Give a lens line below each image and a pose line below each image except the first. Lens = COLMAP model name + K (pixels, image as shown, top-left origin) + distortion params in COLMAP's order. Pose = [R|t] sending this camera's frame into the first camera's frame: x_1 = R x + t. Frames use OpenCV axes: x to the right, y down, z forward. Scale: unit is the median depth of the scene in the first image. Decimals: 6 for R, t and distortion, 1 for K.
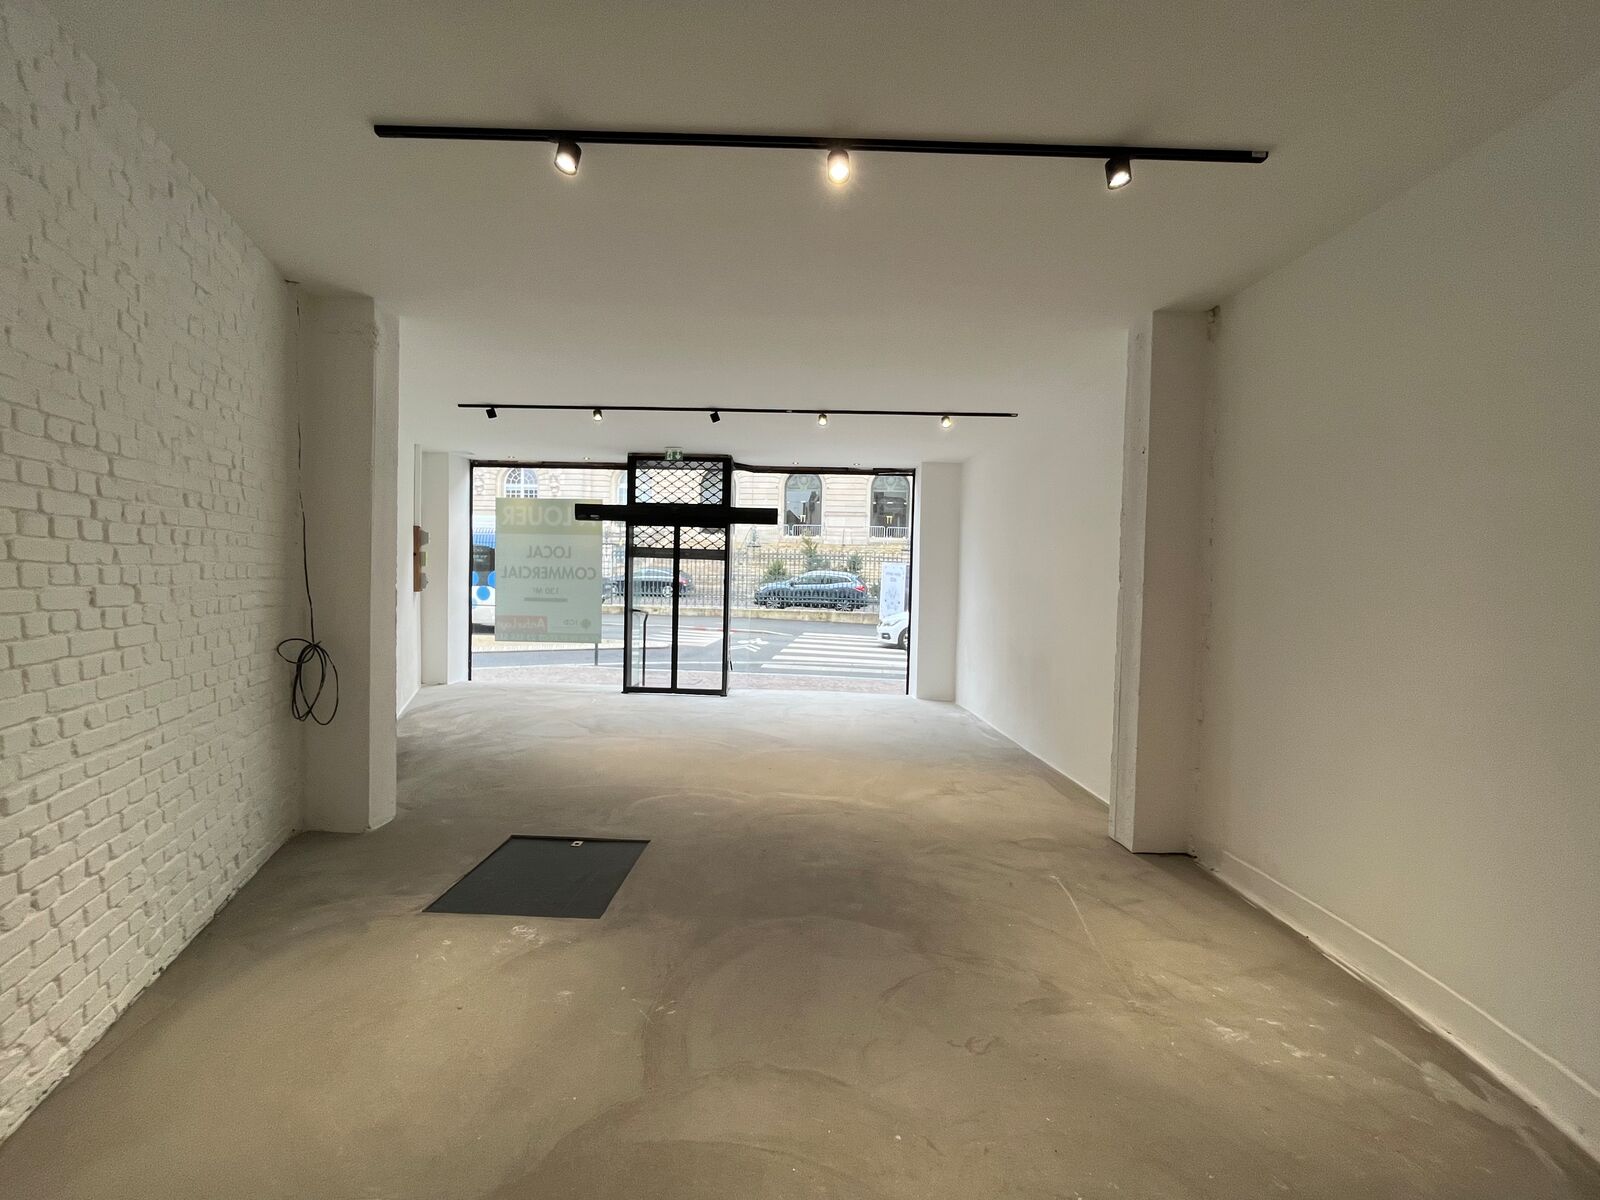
lens RADIAL K [[645.4, 0, 795.5], [0, 645.4, 596.7], [0, 0, 1]] dist [-0.002122, -0.001045]
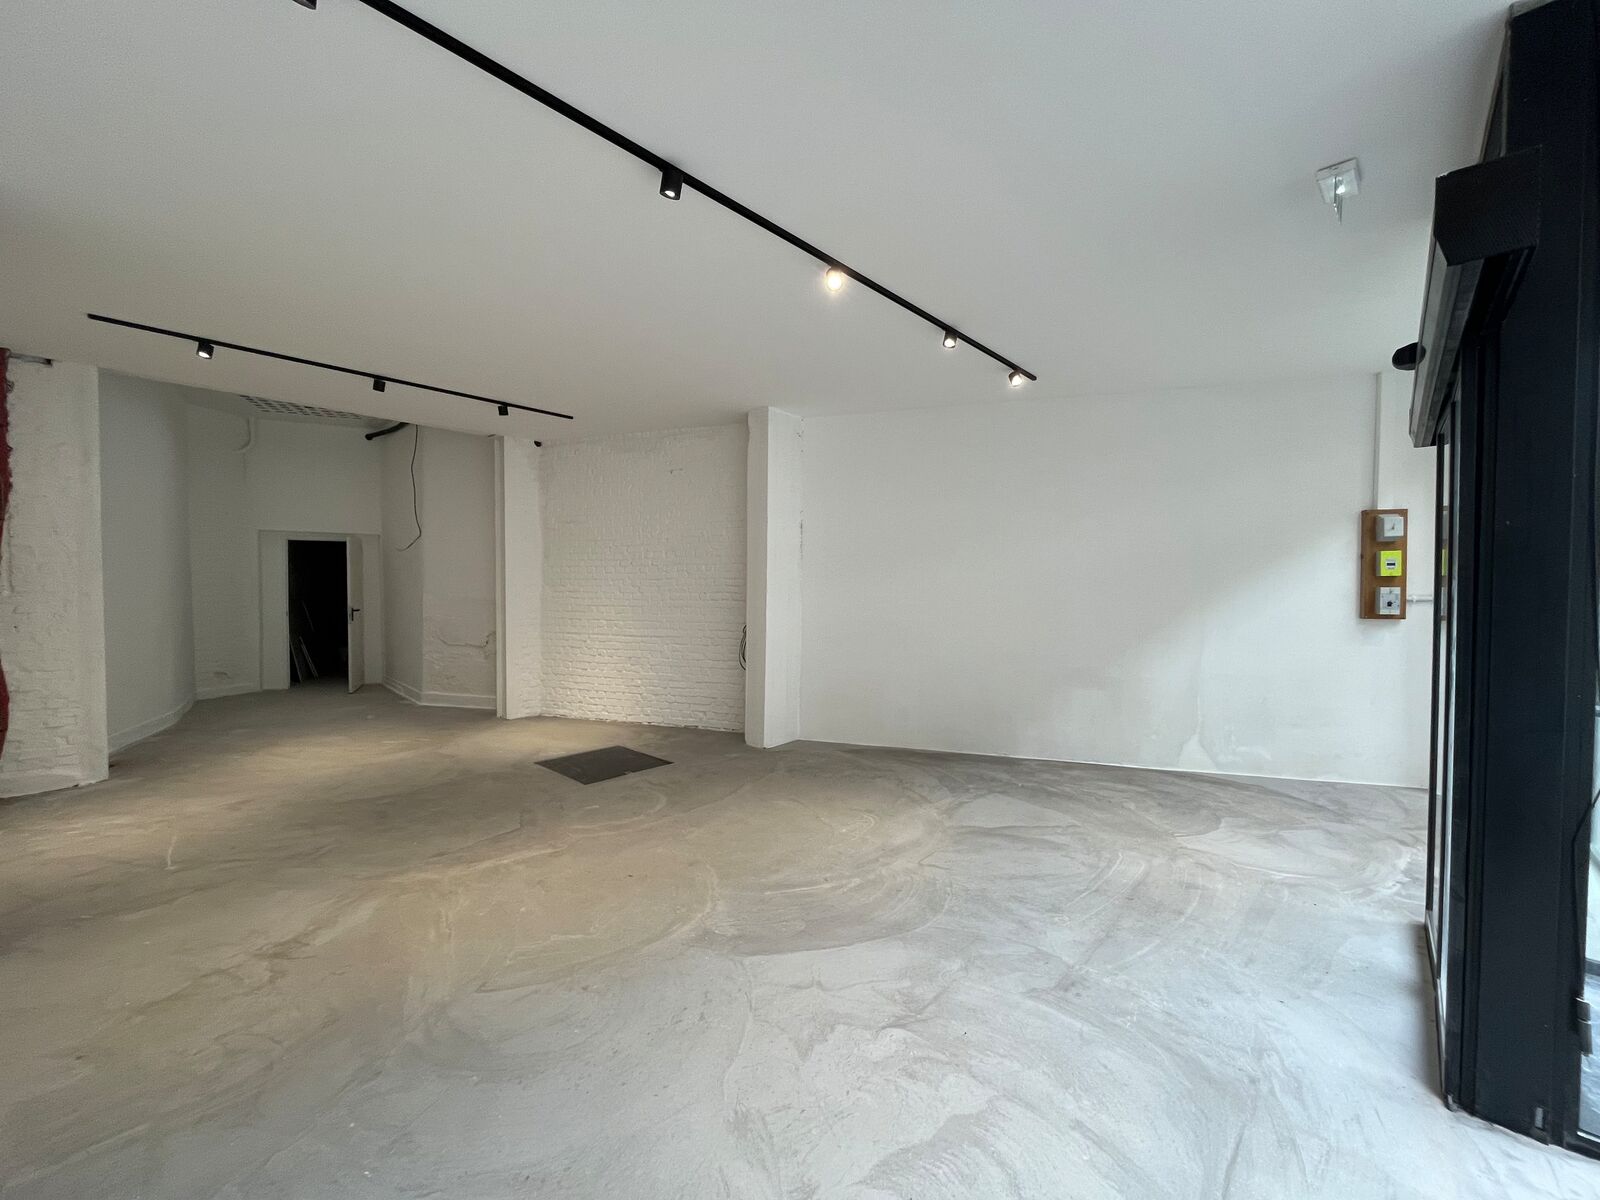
lens RADIAL K [[645.4, 0, 794.4], [0, 645.4, 591.9], [0, 0, 1]] dist [-0.002122, -0.001045]
pose [[-0.657592, -0.013383, -0.753256, 0.507735], [-0.039456, 0.999082, 0.016695, -0.047263], [0.752341, 0.040699, -0.657516, 2.297509]]
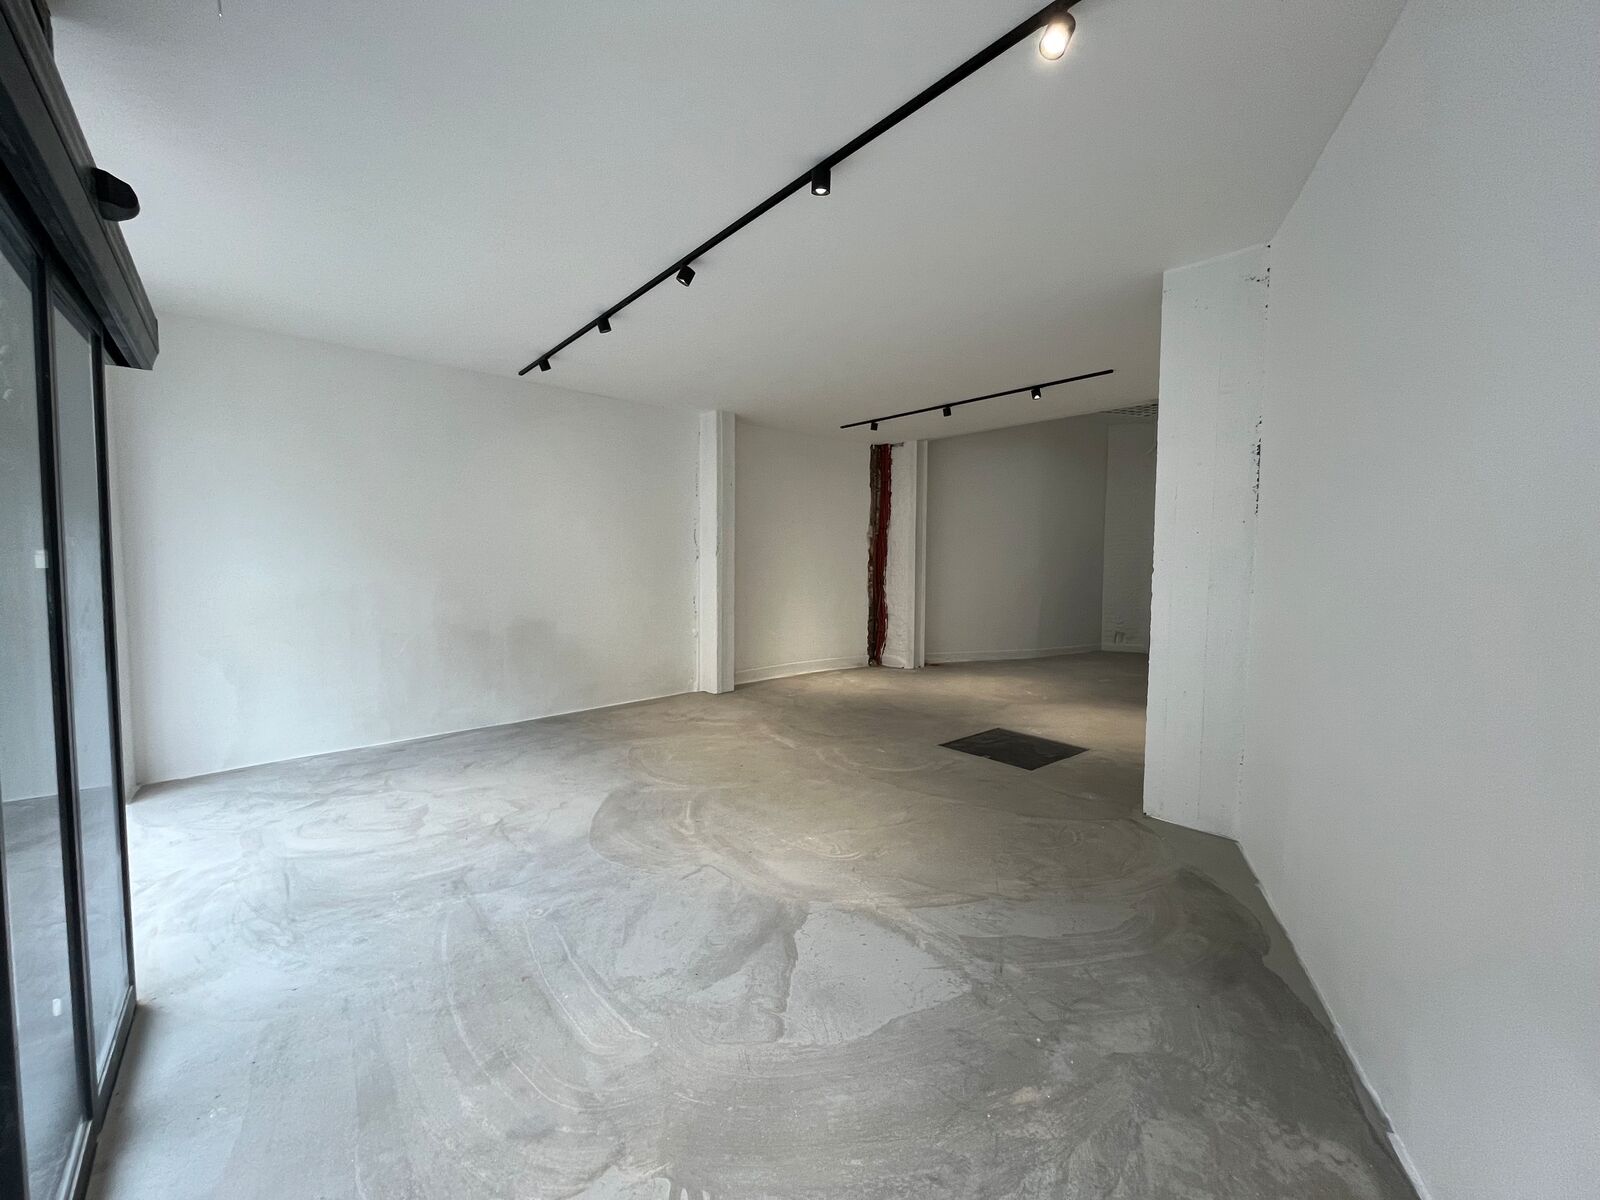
lens RADIAL K [[645.4, 0, 795.7], [0, 645.4, 598.6], [0, 0, 1]] dist [-0.002122, -0.001045]
pose [[-0.666267, -0.070748, 0.742349, -1.105066], [0.000984, 0.995405, 0.095748, -0.074441], [-0.745712, 0.064524, -0.663136, 2.283543]]
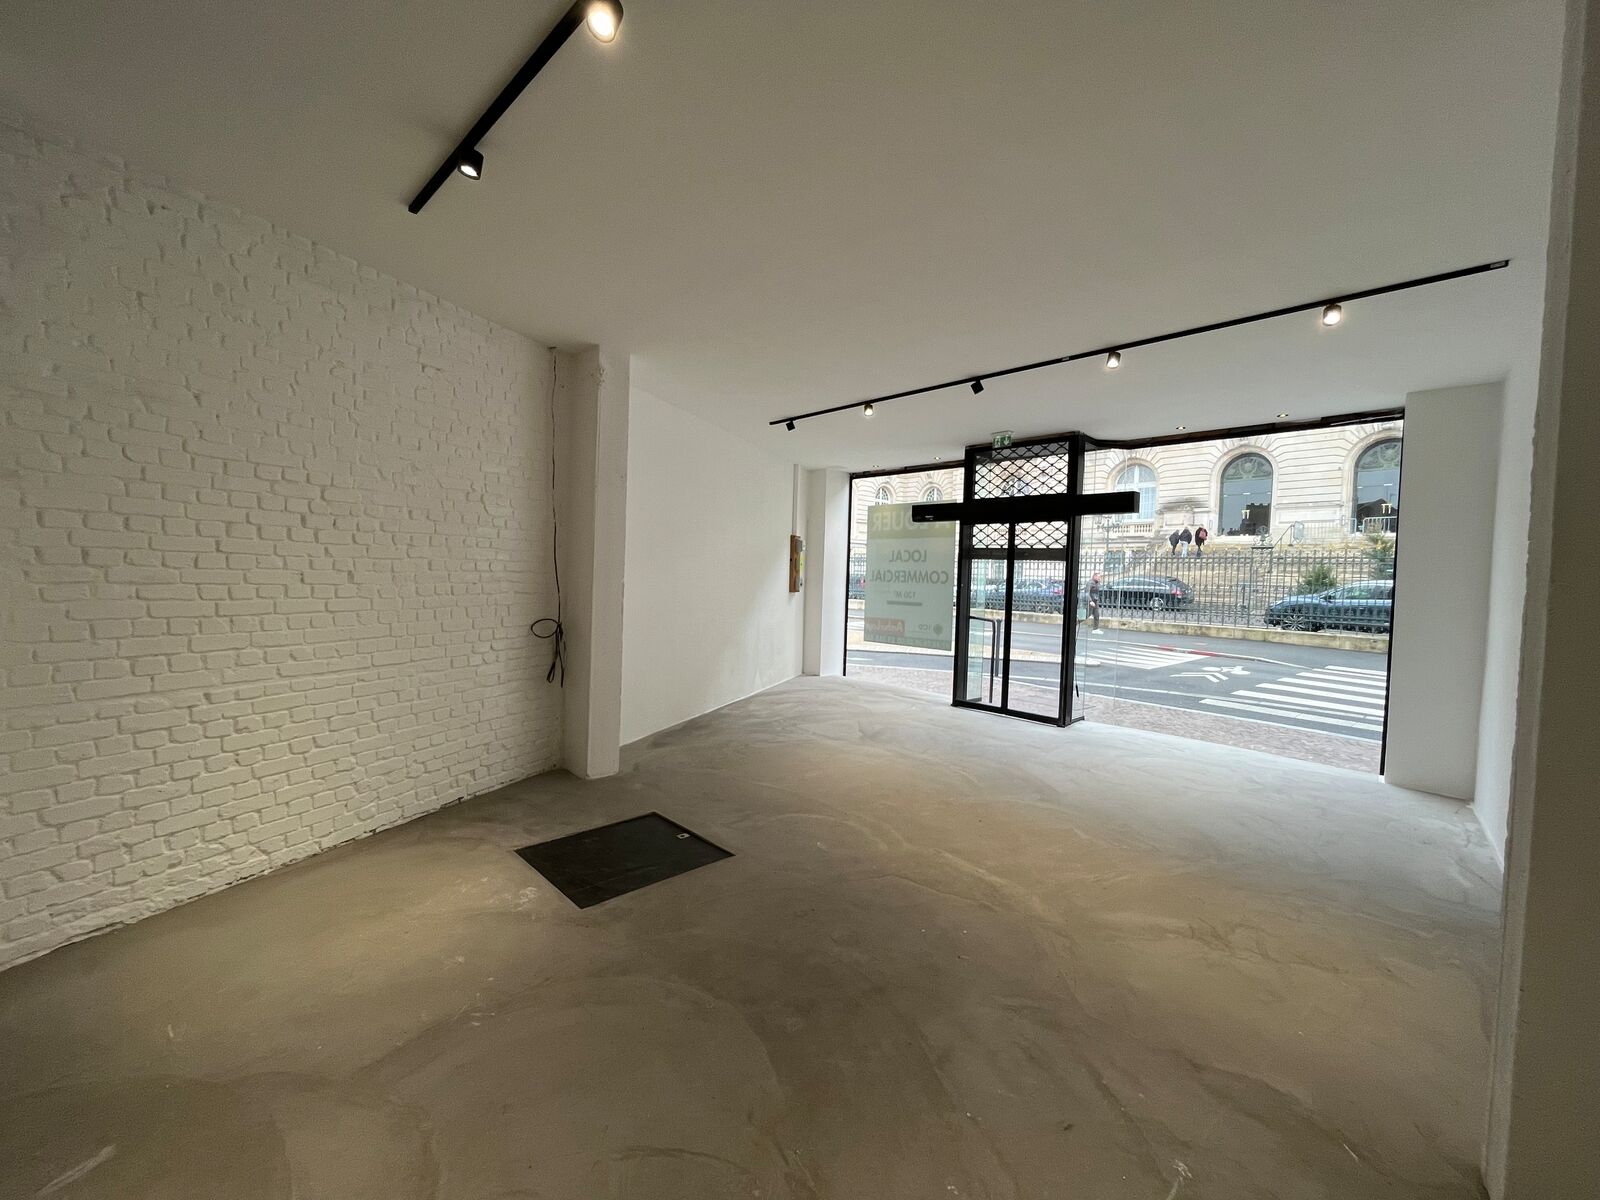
lens RADIAL K [[645.4, 0, 793.8], [0, 645.4, 595.8], [0, 0, 1]] dist [-0.002122, -0.001045]
pose [[0.715470, 0.020799, -0.698334, 0.507798], [-0.033217, 0.999439, -0.004265, 0.007521], [0.697853, 0.026248, 0.715759, 0.414543]]
